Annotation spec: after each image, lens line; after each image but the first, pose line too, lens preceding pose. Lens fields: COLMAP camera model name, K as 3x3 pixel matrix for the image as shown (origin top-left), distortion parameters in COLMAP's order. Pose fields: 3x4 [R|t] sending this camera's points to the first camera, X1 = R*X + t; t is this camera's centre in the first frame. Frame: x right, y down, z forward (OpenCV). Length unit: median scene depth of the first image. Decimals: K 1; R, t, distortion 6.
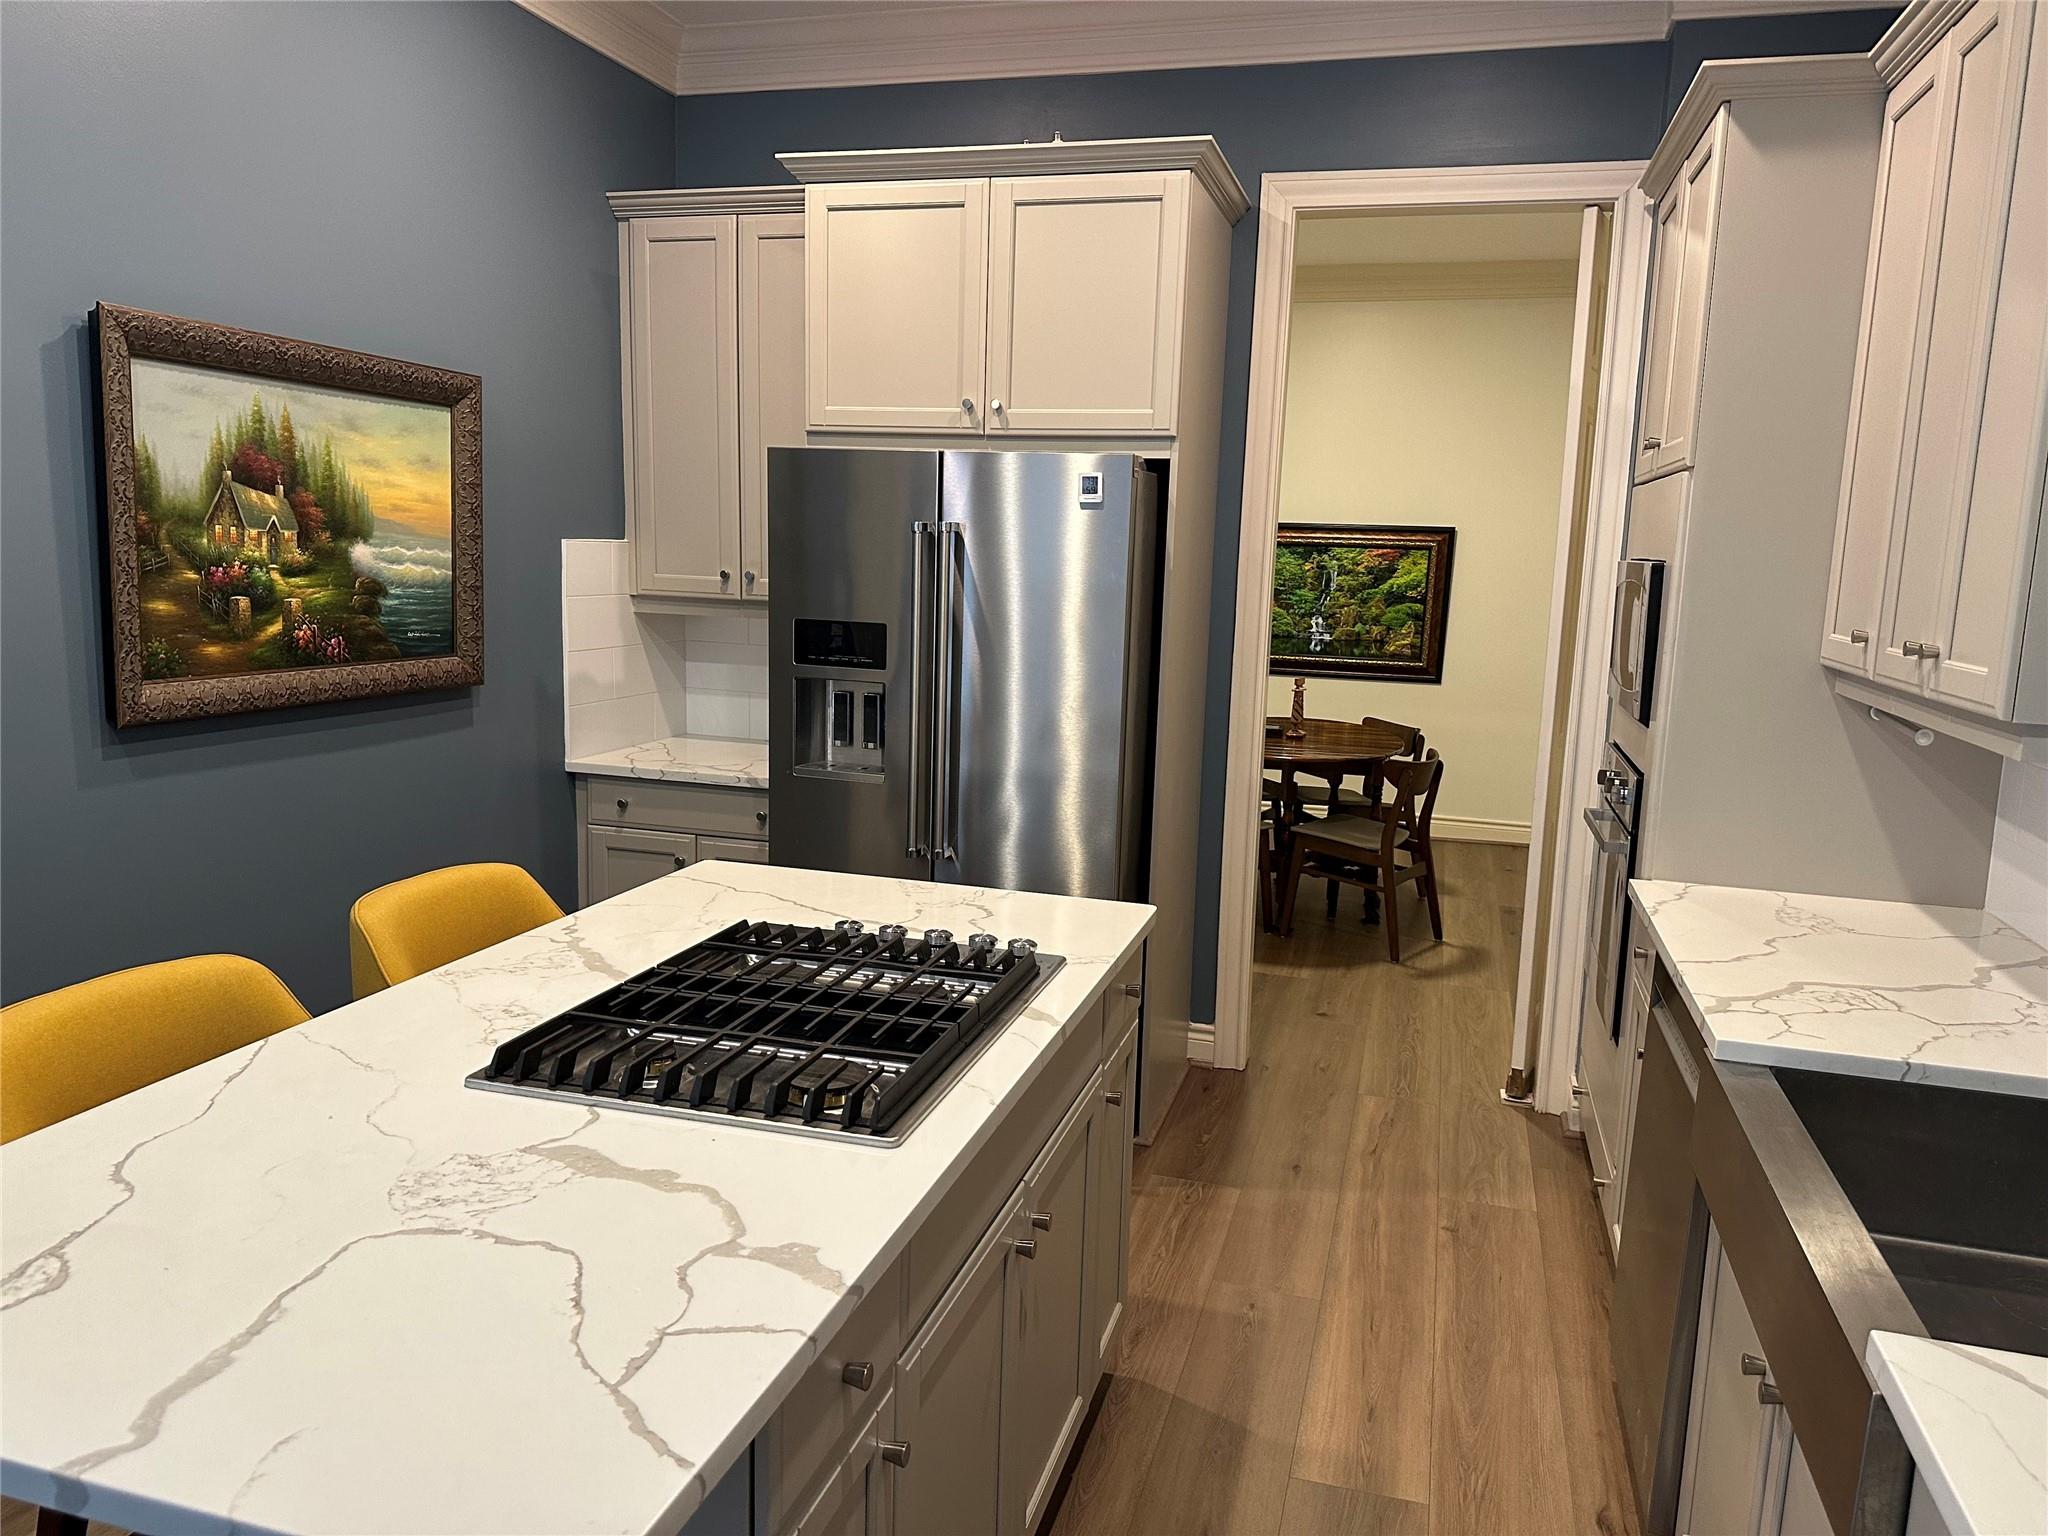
lens RADIAL K [[1432.7, 0, 1033.2], [0, 1432.7, 757.9], [0, 0, 1]] dist [0.067751, -0.072865]
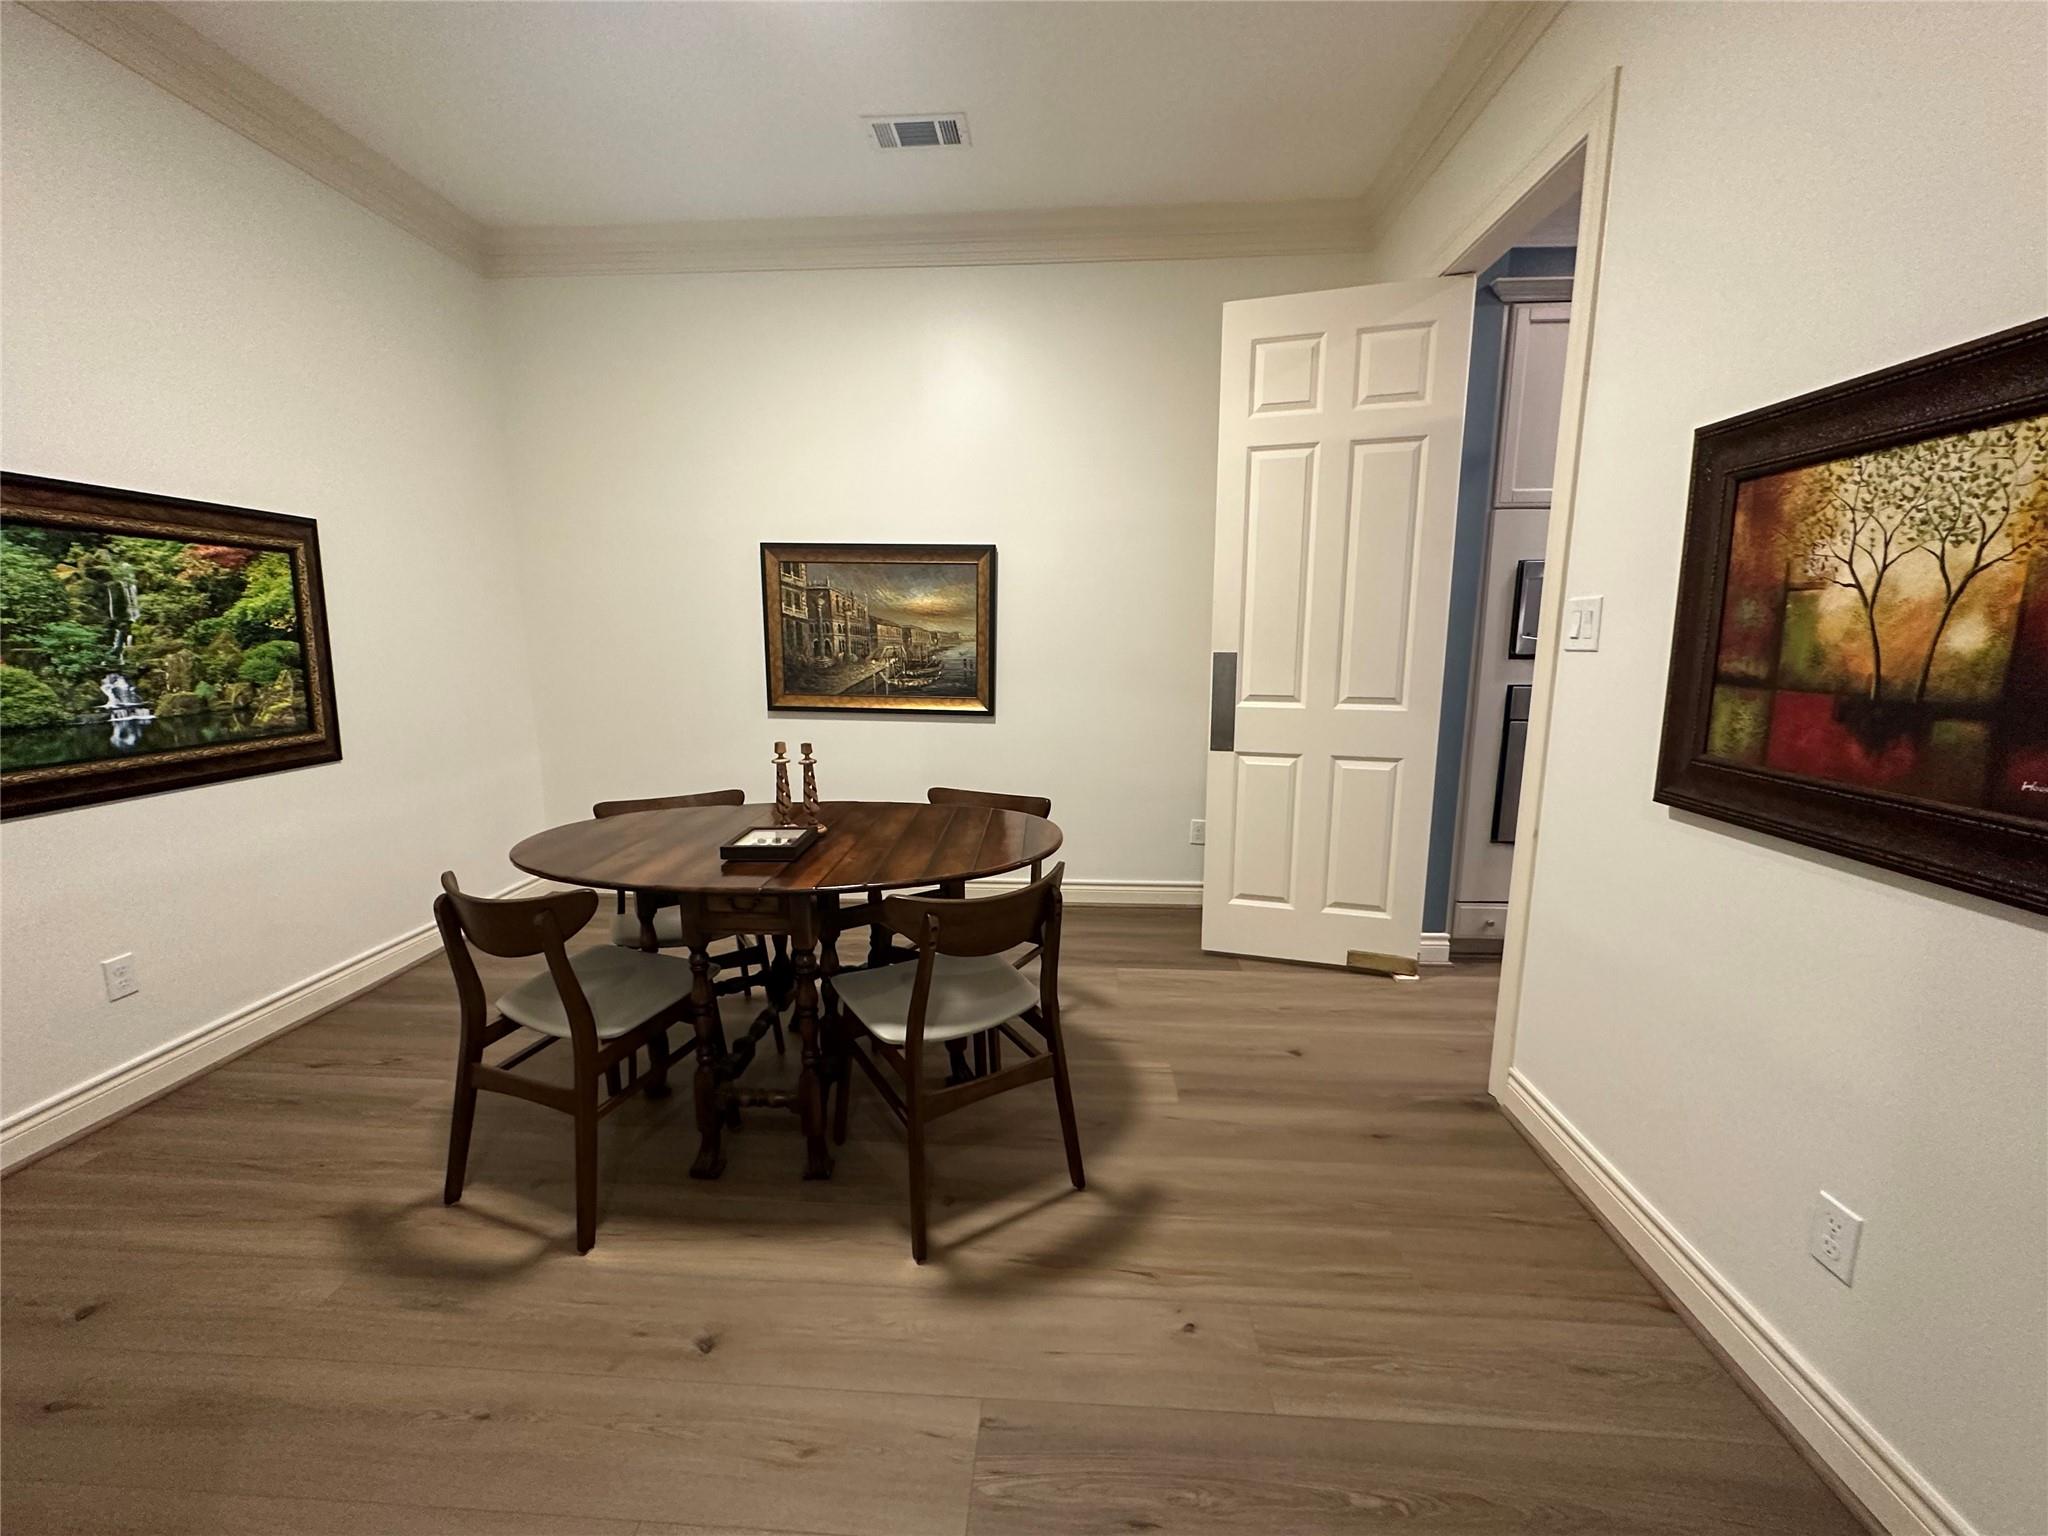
lens RADIAL K [[813.7, 0, 1025.5], [0, 813.7, 770.2], [0, 0, 1]] dist [0.001780, 0.000435]
pose [[-0.215723, -0.198889, 0.955985, -0.385704], [0.135441, 0.963478, 0.231011, -0.242247], [-0.967016, 0.179314, -0.180906, 2.034030]]
